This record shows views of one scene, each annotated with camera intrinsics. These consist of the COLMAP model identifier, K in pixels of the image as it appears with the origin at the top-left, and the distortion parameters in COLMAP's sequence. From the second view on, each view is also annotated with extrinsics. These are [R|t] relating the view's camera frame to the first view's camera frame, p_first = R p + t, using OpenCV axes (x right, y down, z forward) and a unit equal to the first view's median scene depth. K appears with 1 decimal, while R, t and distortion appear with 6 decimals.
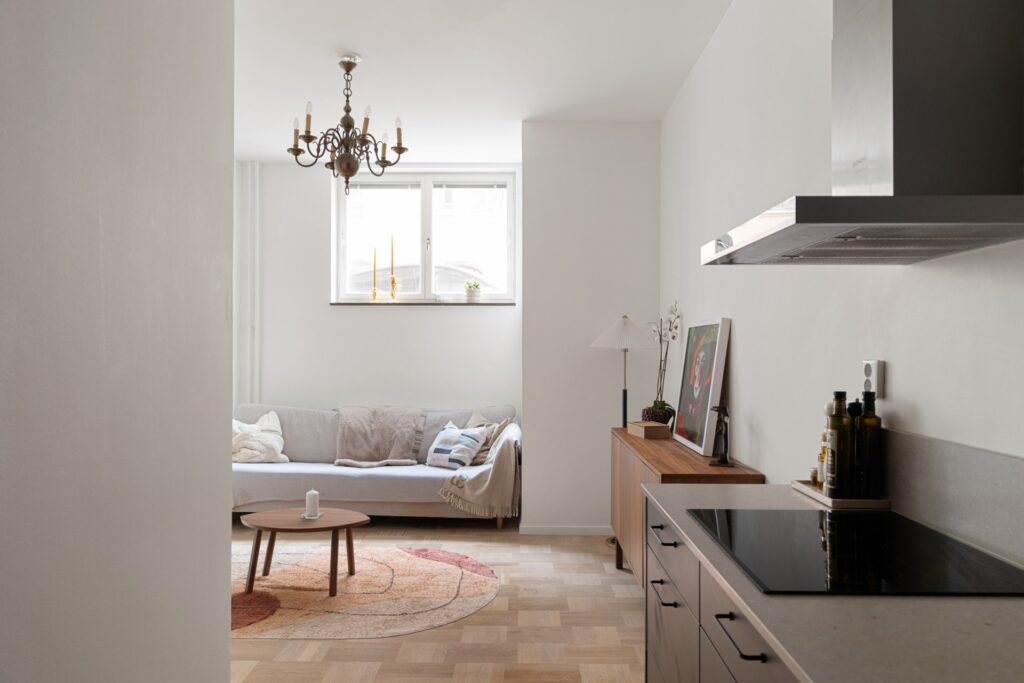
lens RADIAL K [[681.6, 0, 512.0], [0, 681.6, 341.5], [0, 0, 1]] dist [0.001272, 0.000013]
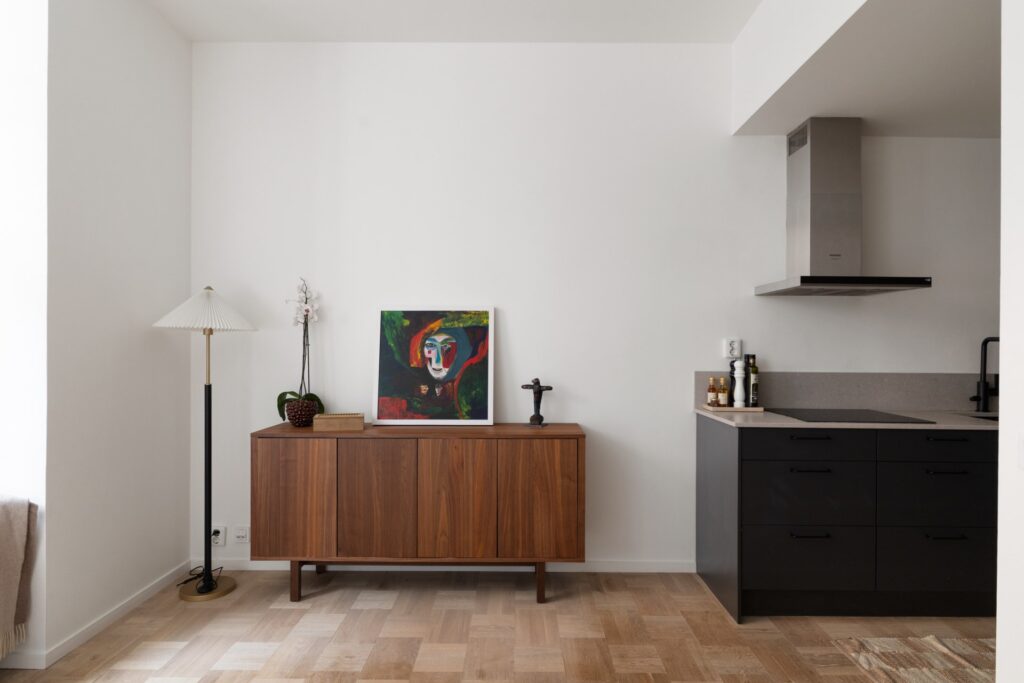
lens RADIAL K [[571.9, 0, 512.0], [0, 571.9, 341.5], [0, 0, 1]] dist [0.001411, -0.000806]
pose [[-0.008038, 0.000775, 0.999967, -0.476494], [-0.015036, 0.999887, -0.000896, 0.018495], [-0.999855, -0.015042, -0.008025, 0.678043]]
